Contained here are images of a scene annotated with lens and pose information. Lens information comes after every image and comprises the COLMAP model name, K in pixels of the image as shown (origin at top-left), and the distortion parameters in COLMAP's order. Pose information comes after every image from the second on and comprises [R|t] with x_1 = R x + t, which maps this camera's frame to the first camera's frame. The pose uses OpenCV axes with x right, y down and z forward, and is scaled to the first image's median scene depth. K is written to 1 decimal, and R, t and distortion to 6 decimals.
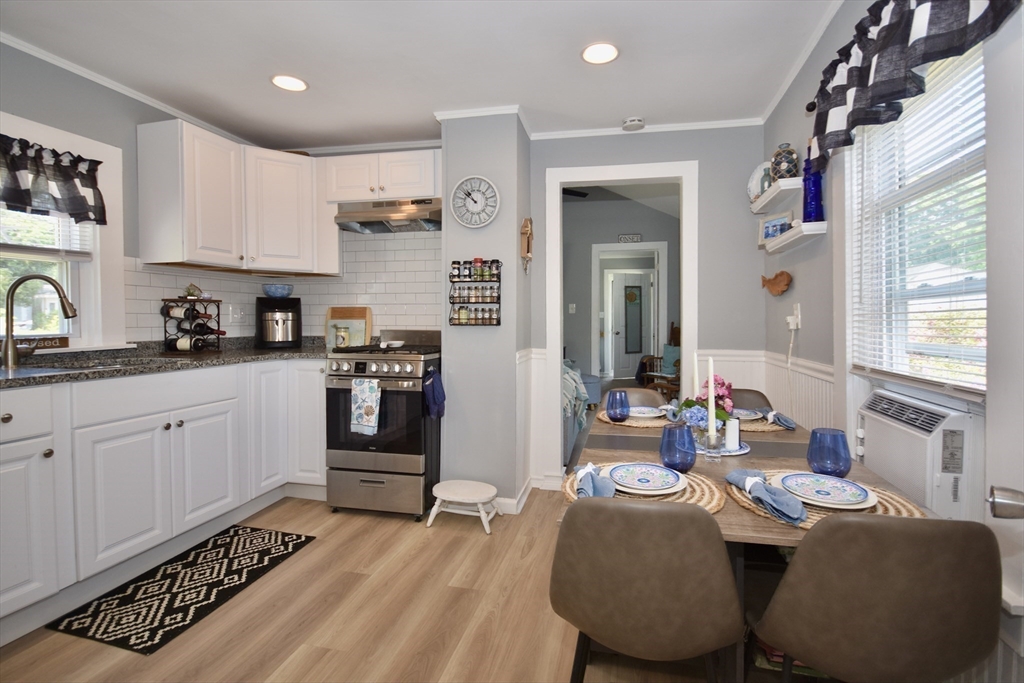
lens RADIAL K [[481.6, 0, 534.5], [0, 481.6, 328.6], [0, 0, 1]] dist [-0.001162, -0.000563]
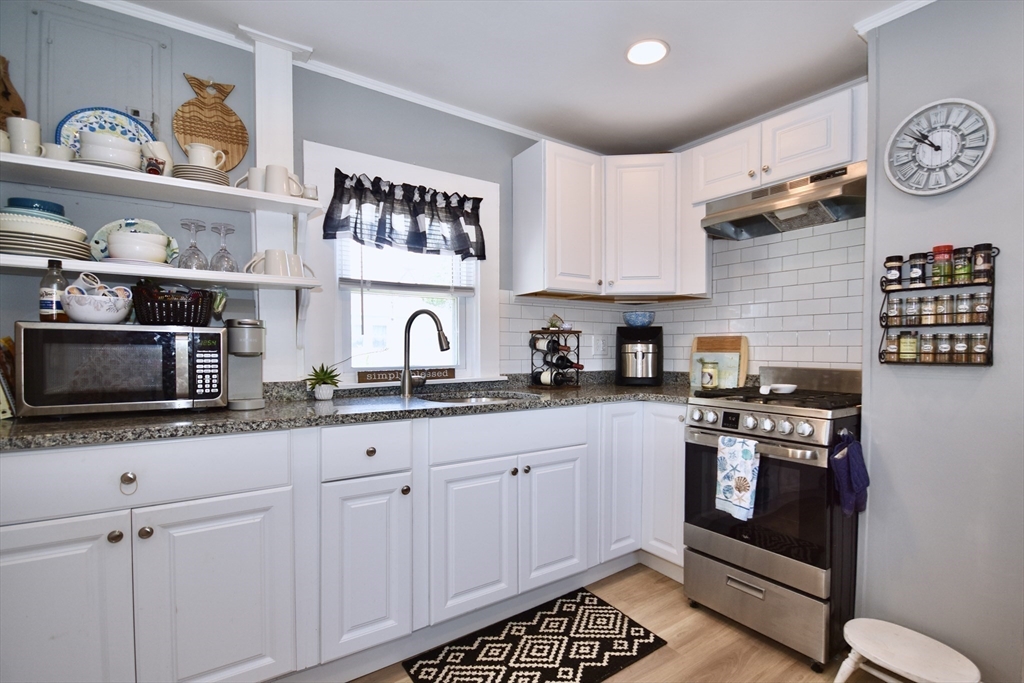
lens RADIAL K [[488.4, 0, 550.0], [0, 488.4, 359.3], [0, 0, 1]] dist [-0.001329, -0.001036]
pose [[0.757152, 0.014722, -0.653073, -0.091126], [-0.014949, 0.999875, 0.005208, -0.009631], [0.653067, 0.005820, 0.757277, 0.270144]]
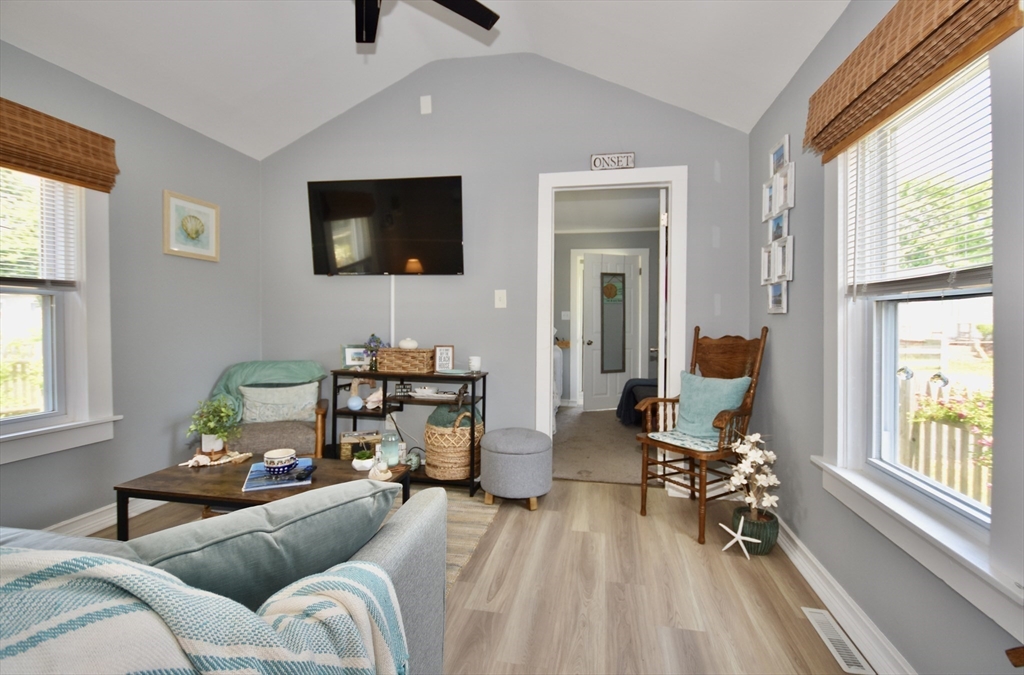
lens RADIAL K [[463.0, 0, 512.0], [0, 463.0, 337.5], [0, 0, 1]] dist [-0.000103, -0.000037]
pose [[0.999888, 0.003257, 0.014596, 0.162194], [-0.003404, 0.999943, 0.010088, -0.015068], [-0.014562, -0.010137, 0.999843, 1.068997]]
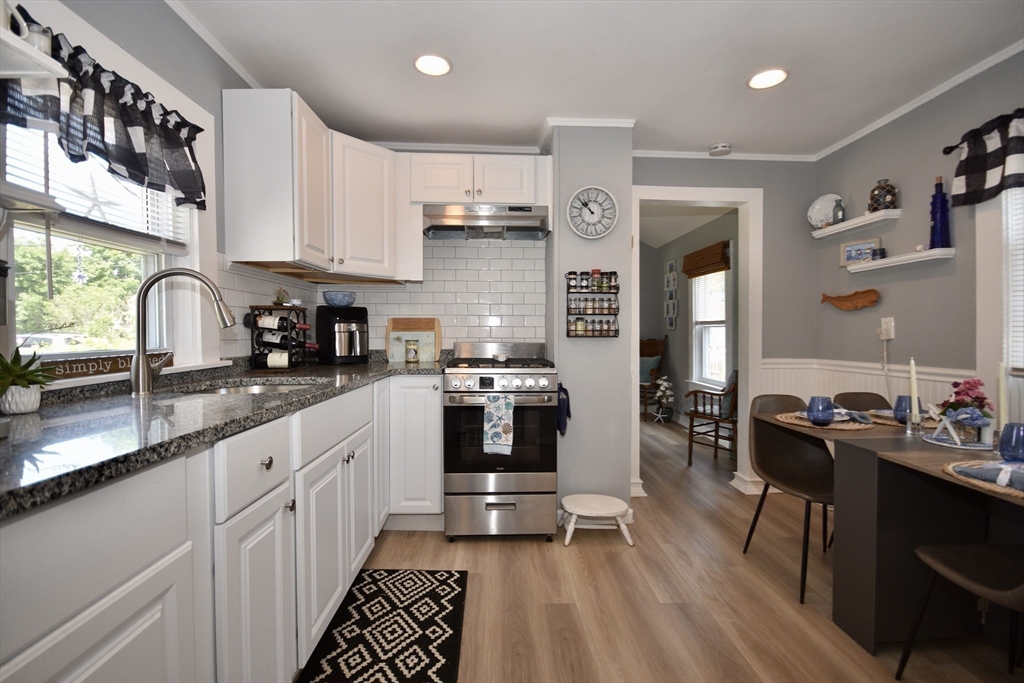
lens RADIAL K [[454.6, 0, 508.1], [0, 454.6, 343.4], [0, 0, 1]] dist [-0.002537, -0.001035]
pose [[0.969099, -0.004685, 0.246628, -0.530545], [0.004222, 0.999988, 0.002409, 0.003140], [-0.246636, -0.001293, 0.969107, 0.138976]]
